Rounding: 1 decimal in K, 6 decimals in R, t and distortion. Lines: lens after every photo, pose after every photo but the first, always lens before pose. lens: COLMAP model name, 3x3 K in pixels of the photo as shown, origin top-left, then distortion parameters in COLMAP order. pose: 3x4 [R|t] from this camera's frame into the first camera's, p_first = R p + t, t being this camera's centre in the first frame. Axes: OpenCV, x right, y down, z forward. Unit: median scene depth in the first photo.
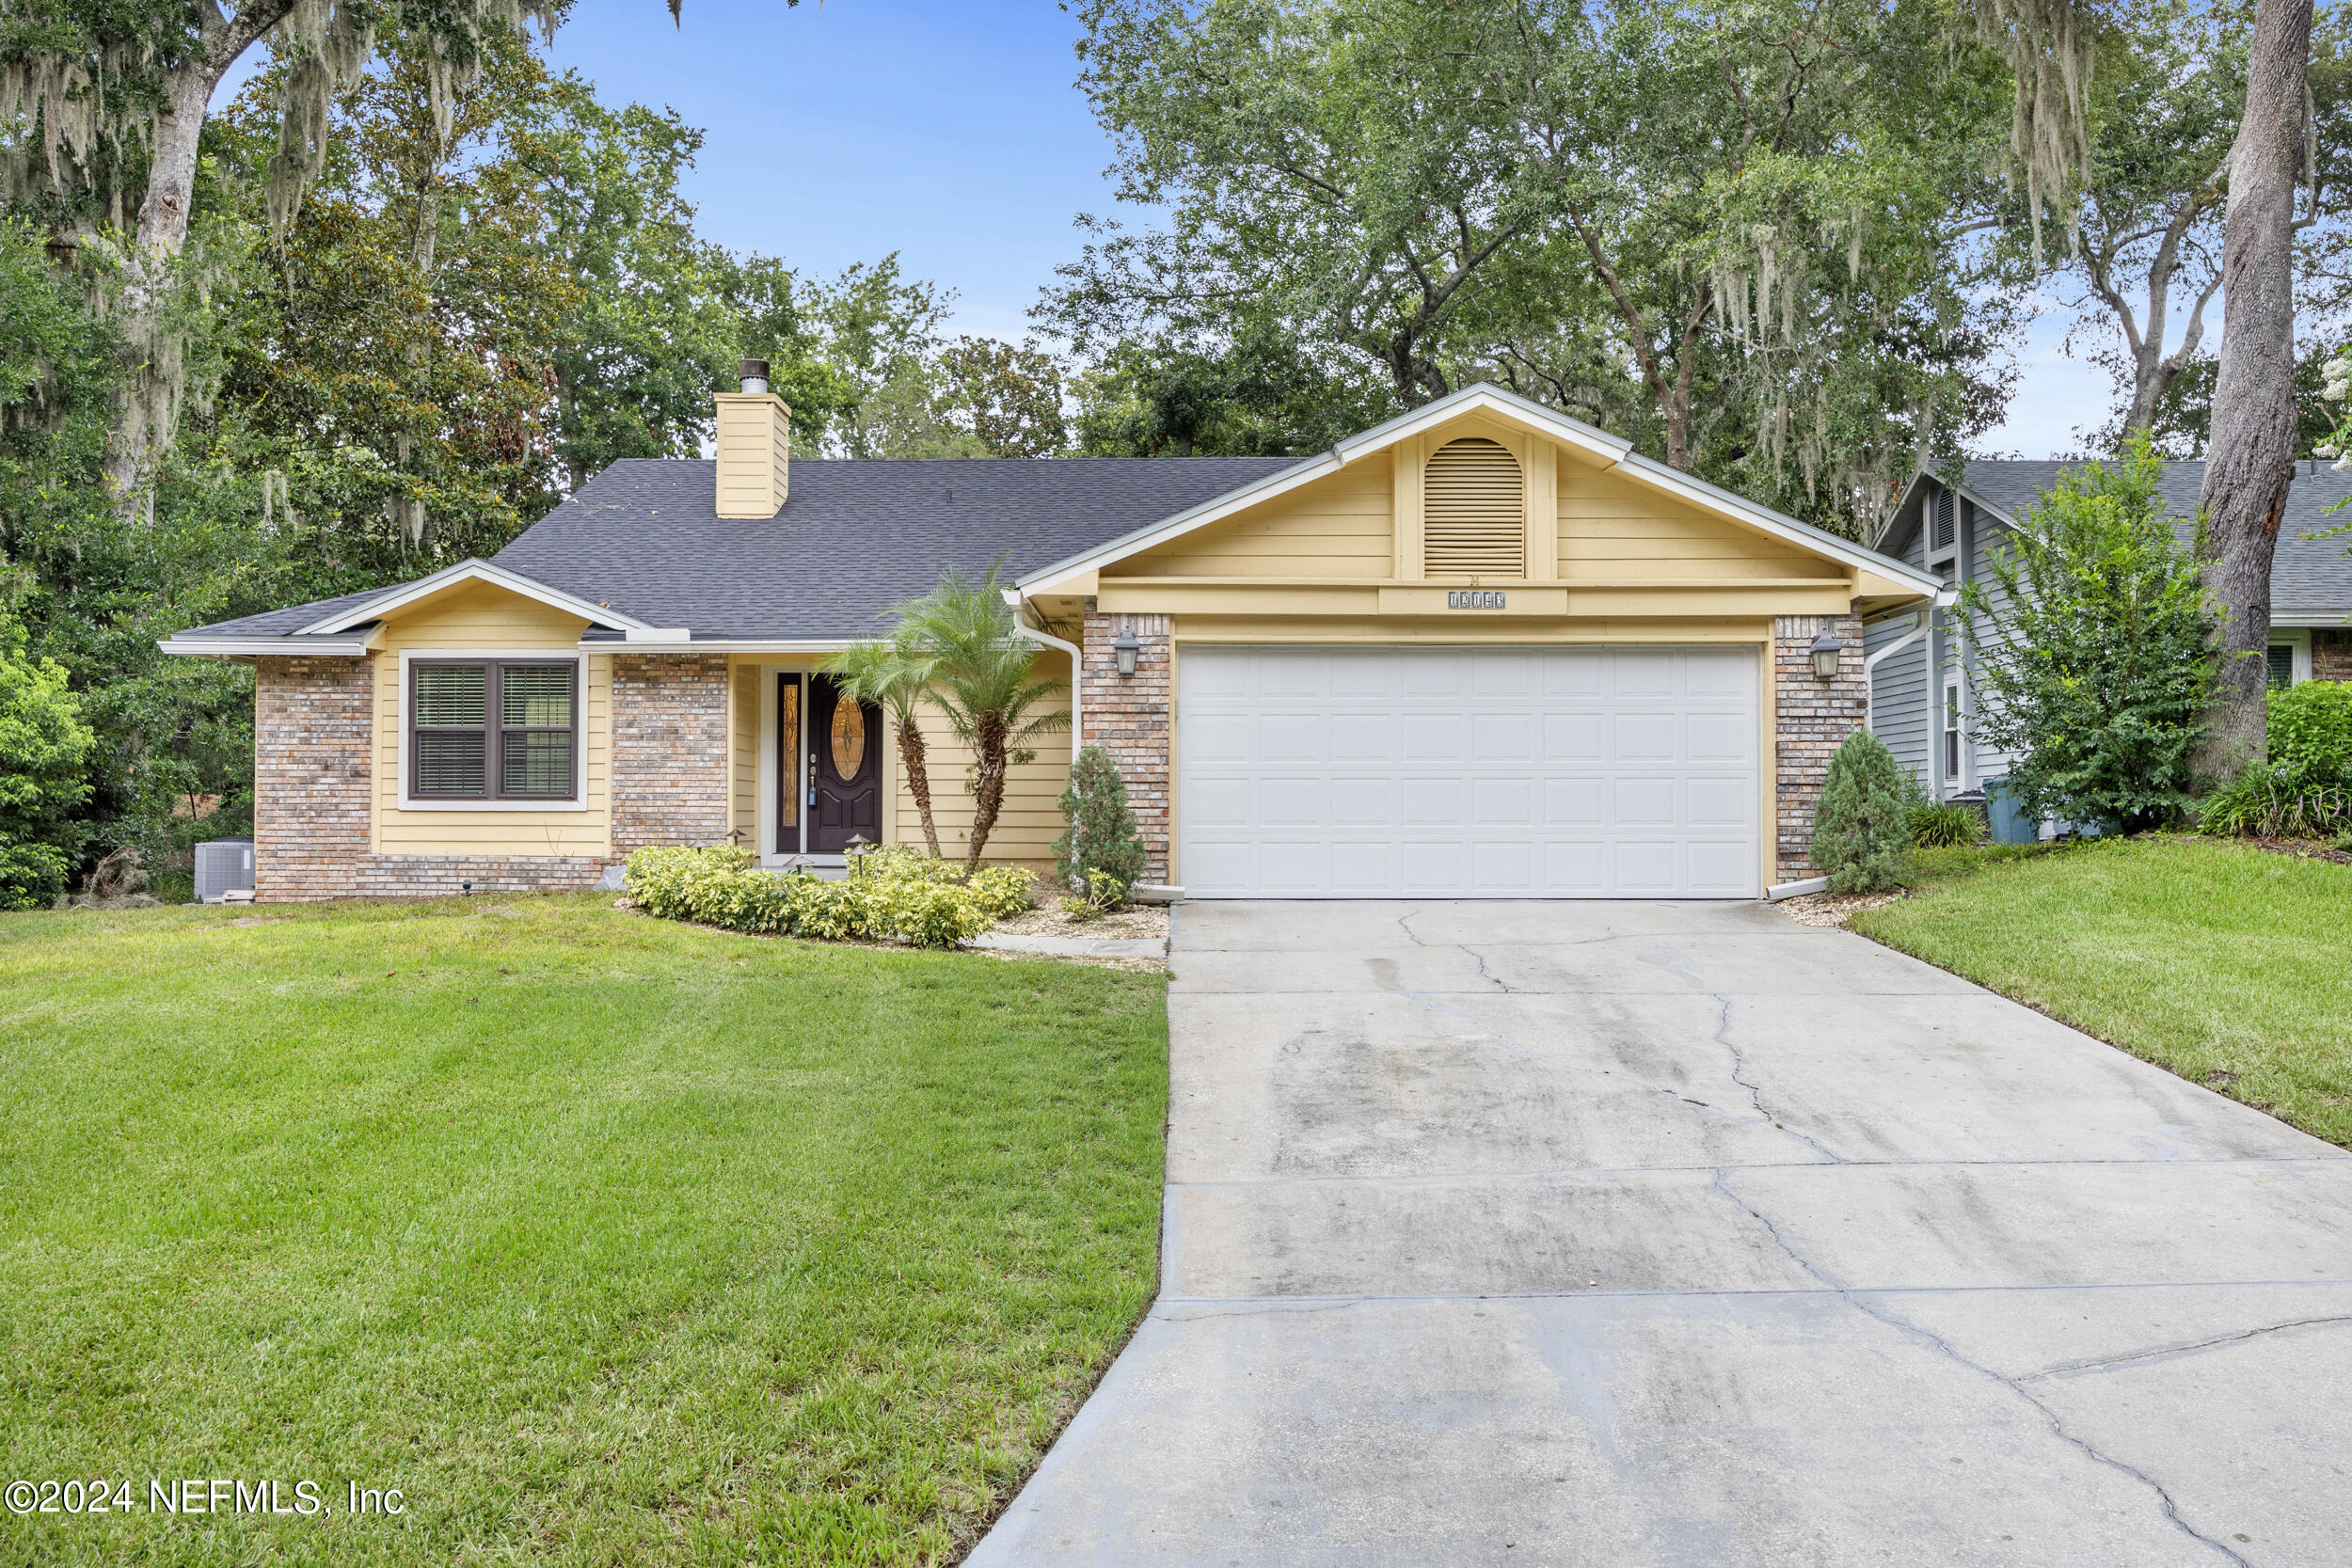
lens RADIAL K [[1935.7, 0, 1176.0], [0, 1935.7, 784.0], [0, 0, 1]] dist [-0.011422, -0.011532]
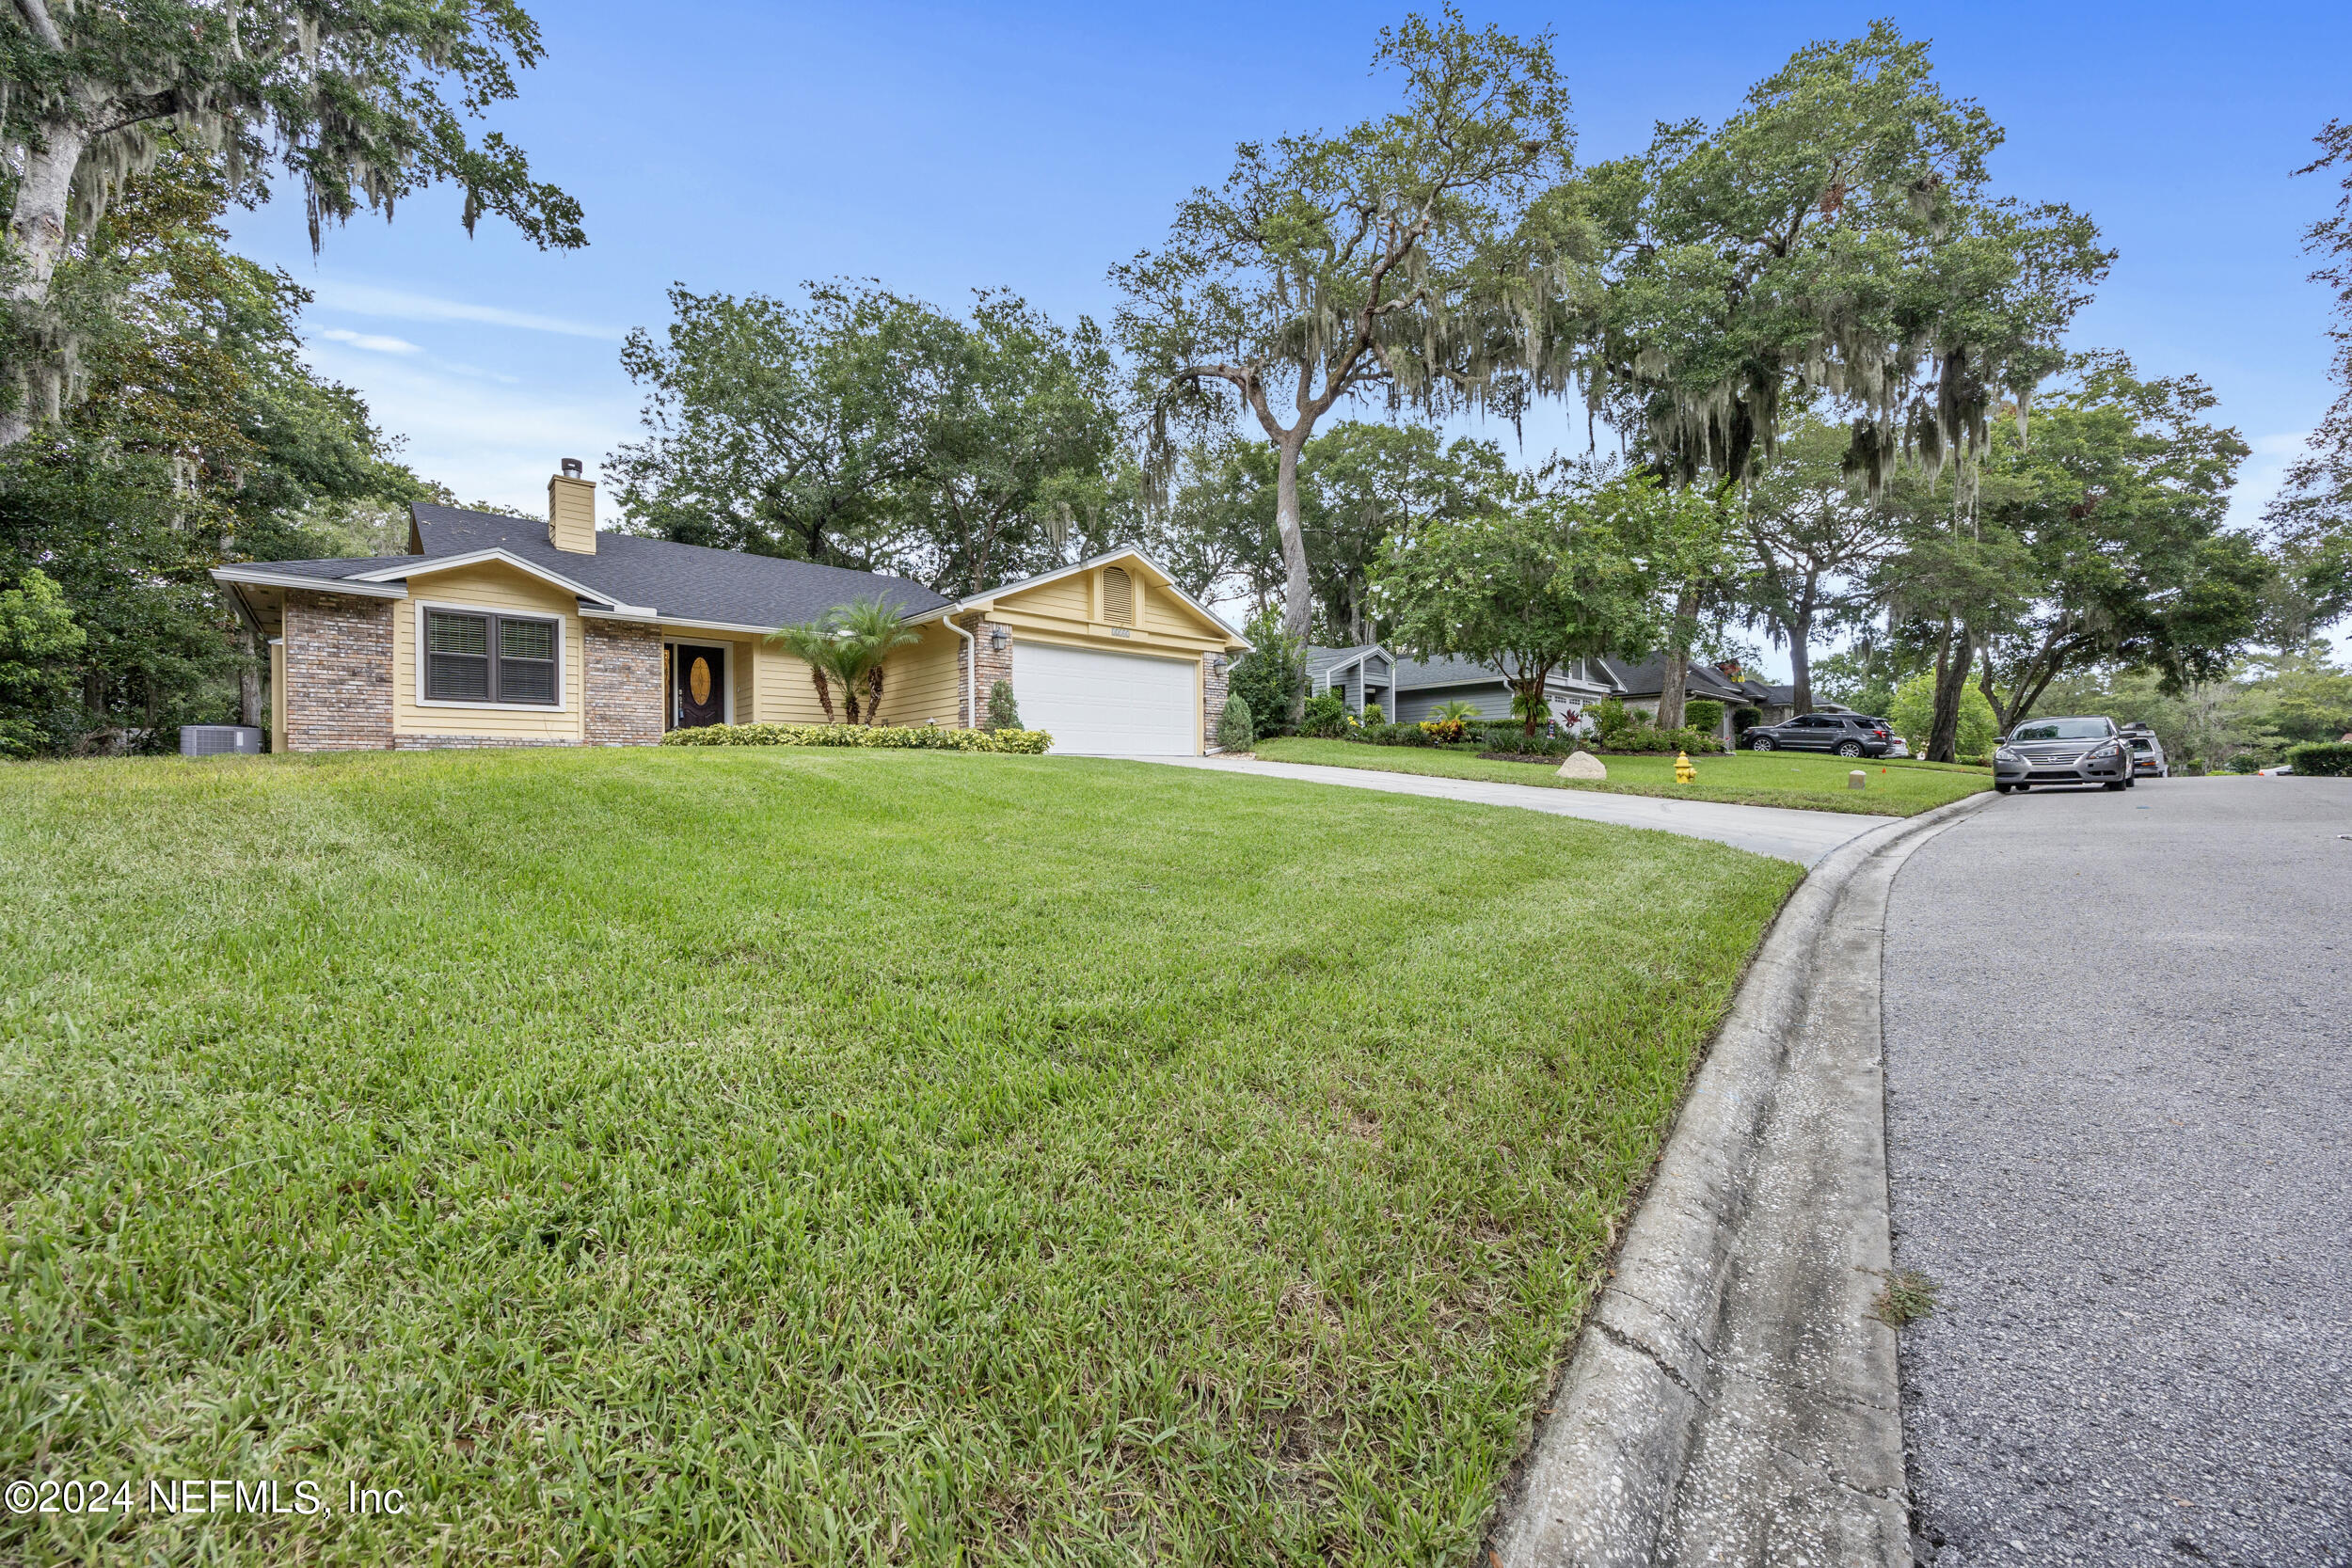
lens RADIAL K [[885.1, 0, 1176.0], [0, 885.1, 784.0], [0, 0, 1]] dist [-0.008023, -0.000004]
pose [[0.730237, -0.007542, 0.683153, -0.441113], [-0.001389, 0.999921, 0.012524, 0.065705], [-0.683193, -0.010094, 0.730168, 0.087867]]
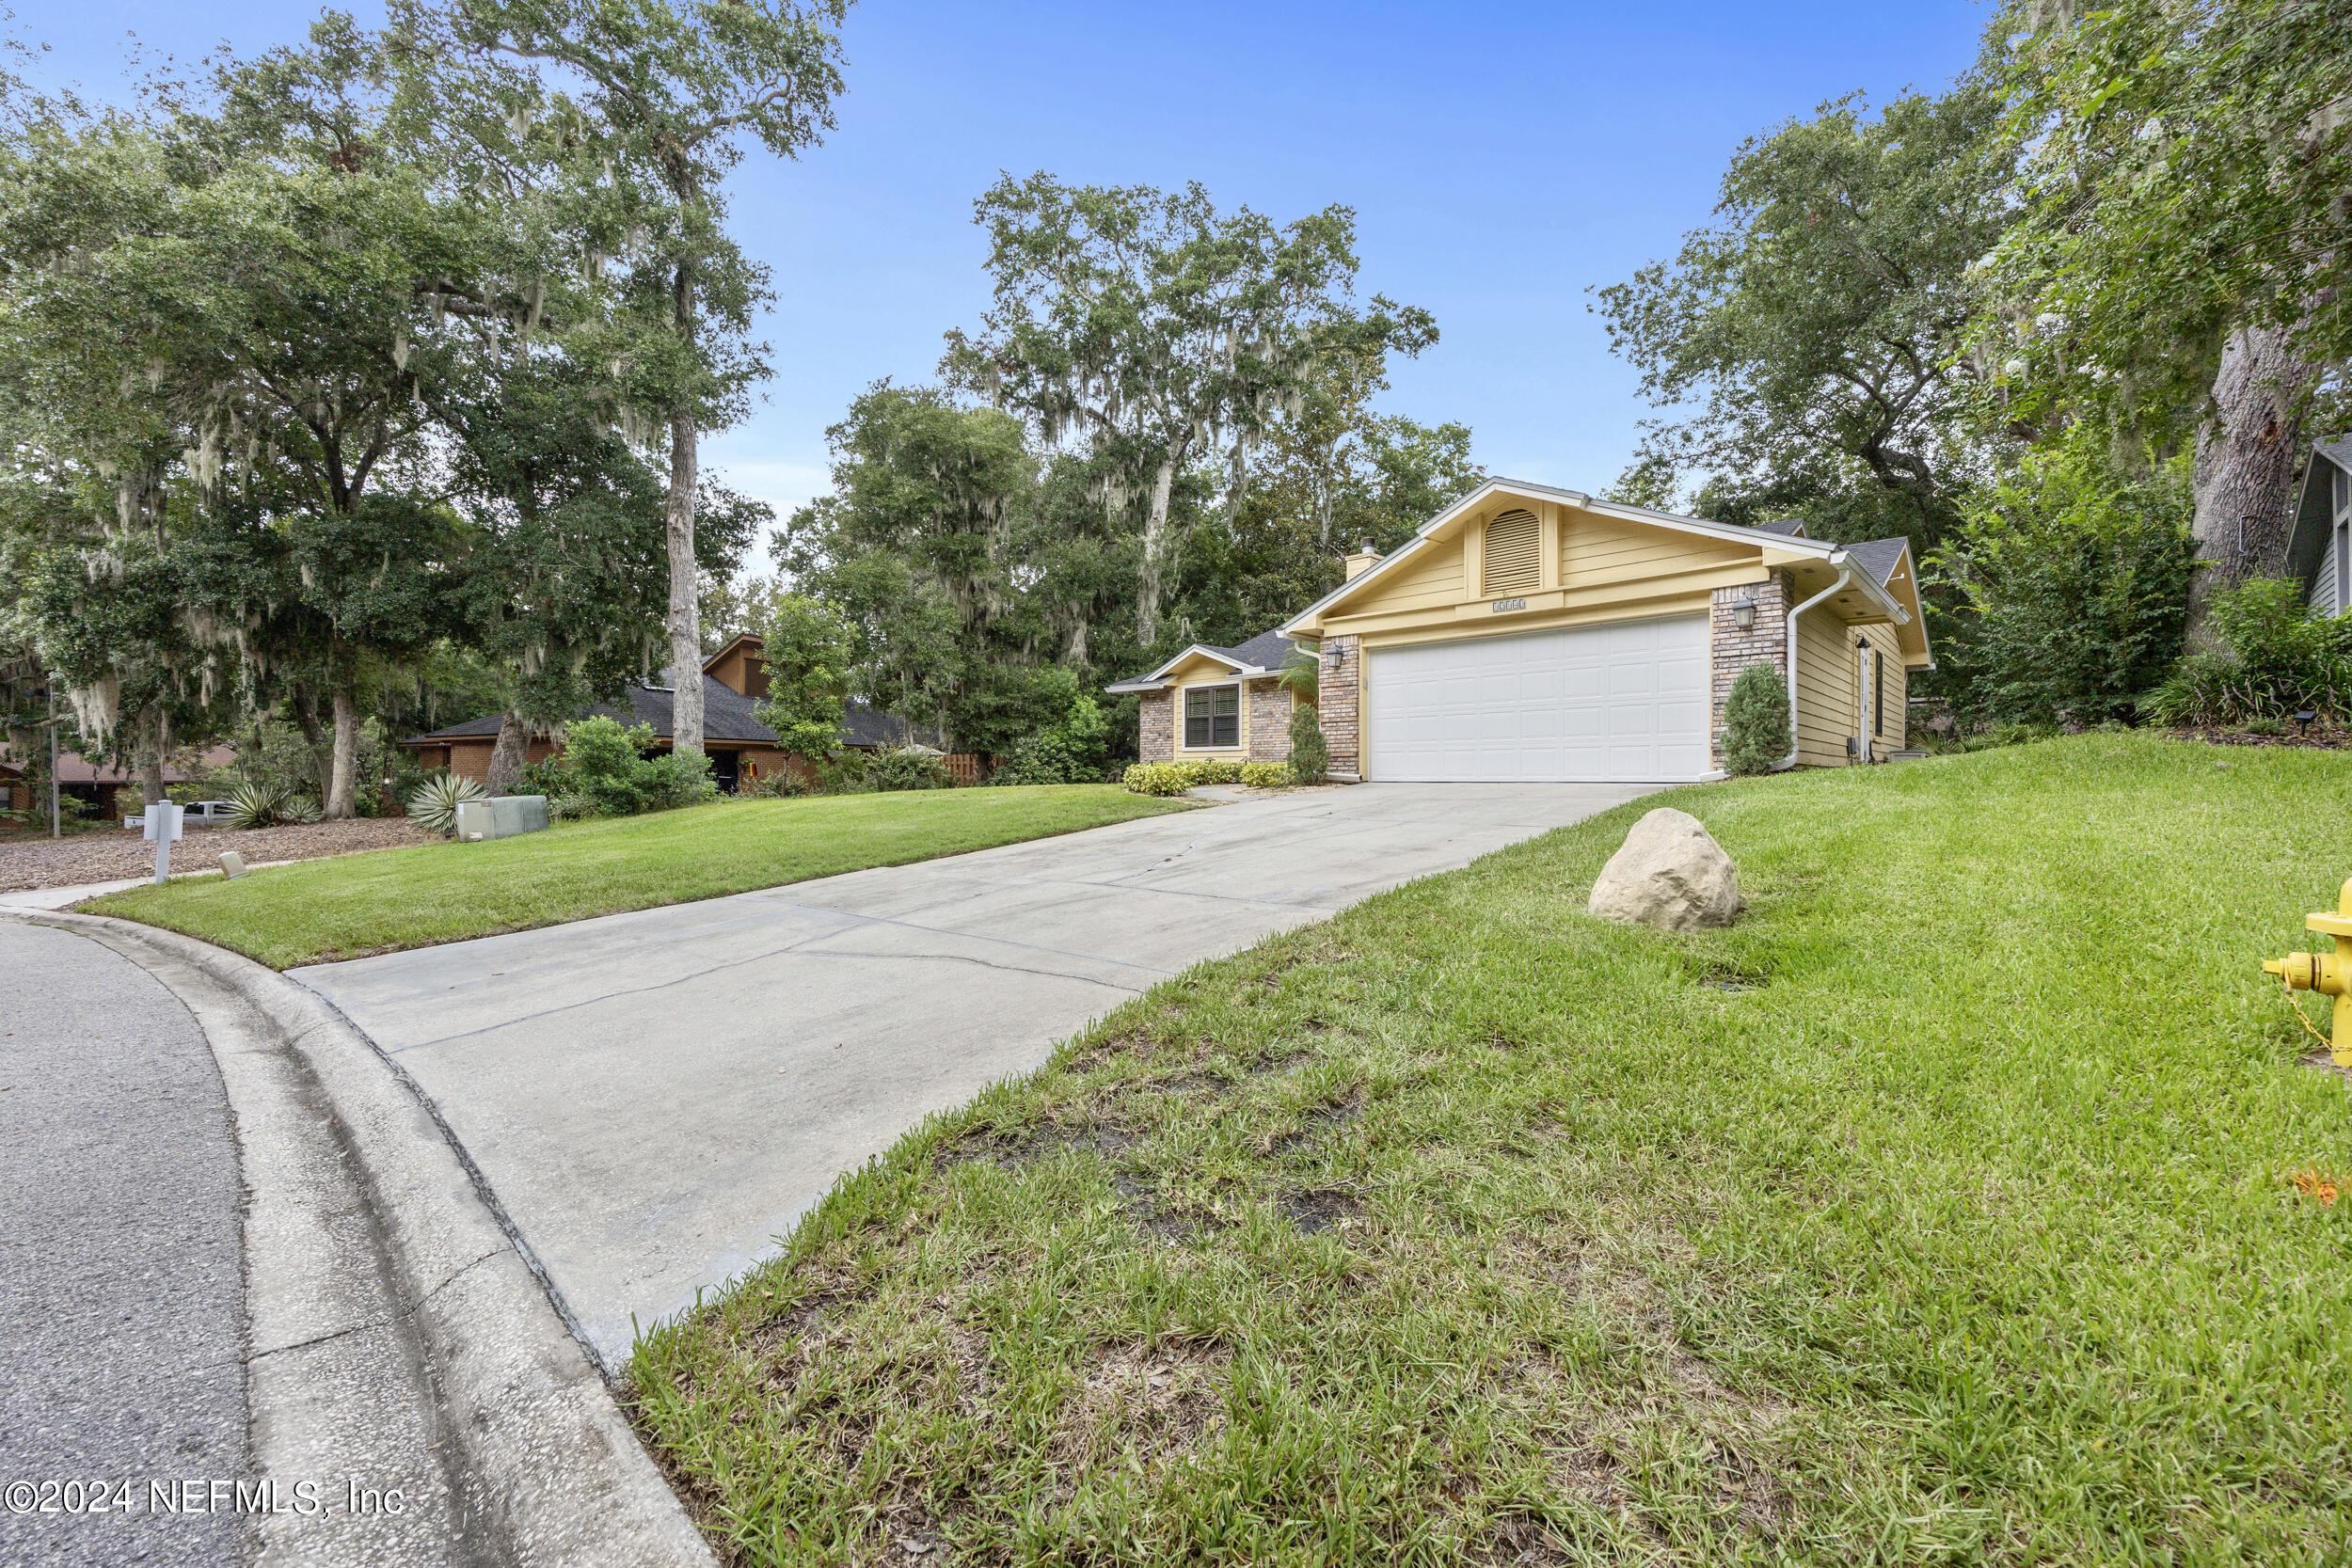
lens RADIAL K [[903.6, 0, 1158.9], [0, 903.6, 777.4], [0, 0, 1]] dist [-0.000571, -0.000141]
pose [[0.715899, 0.001156, -0.698202, 0.376233], [0.009018, 0.999900, 0.010903, 0.034369], [0.698145, -0.014101, 0.715817, 0.162689]]
